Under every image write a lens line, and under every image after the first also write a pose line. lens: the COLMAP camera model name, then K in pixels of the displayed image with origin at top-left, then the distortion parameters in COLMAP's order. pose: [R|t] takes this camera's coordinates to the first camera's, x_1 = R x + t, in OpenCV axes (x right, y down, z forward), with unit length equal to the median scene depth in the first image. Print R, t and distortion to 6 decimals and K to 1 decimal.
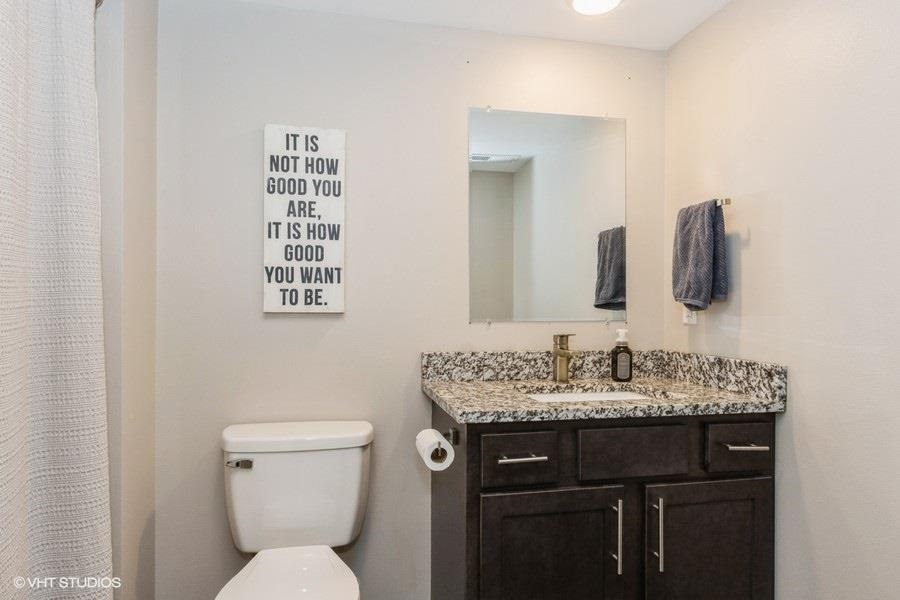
lens RADIAL K [[548.7, 0, 448.6], [0, 548.7, 302.1], [0, 0, 1]] dist [-0.001510, -0.000028]
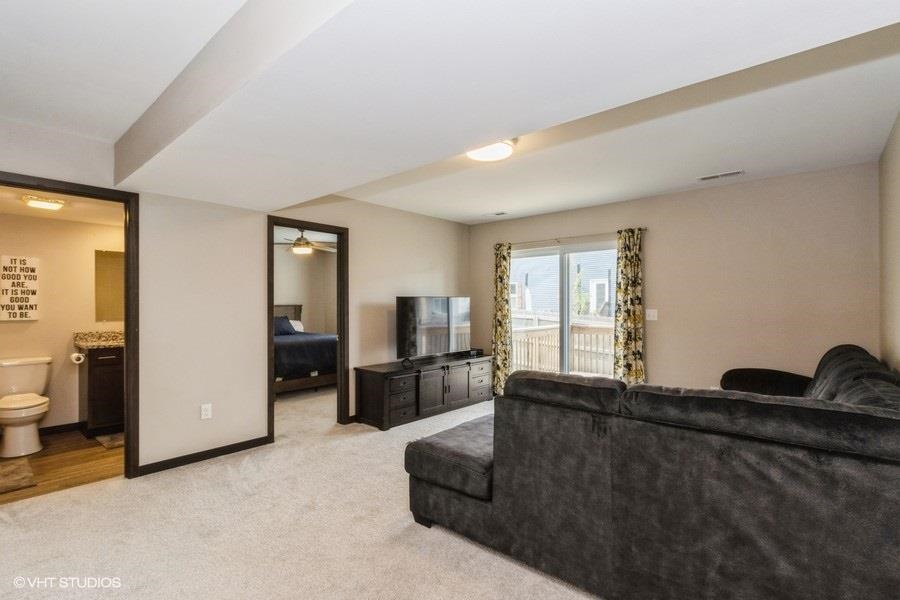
lens RADIAL K [[421.6, 0, 447.2], [0, 421.6, 300.3], [0, 0, 1]] dist [0.001459, -0.000841]
pose [[0.793594, 0.000388, 0.608448, 0.175036], [-0.001973, 0.999996, 0.001935, -0.095845], [-0.608445, -0.002736, 0.793592, -2.155252]]
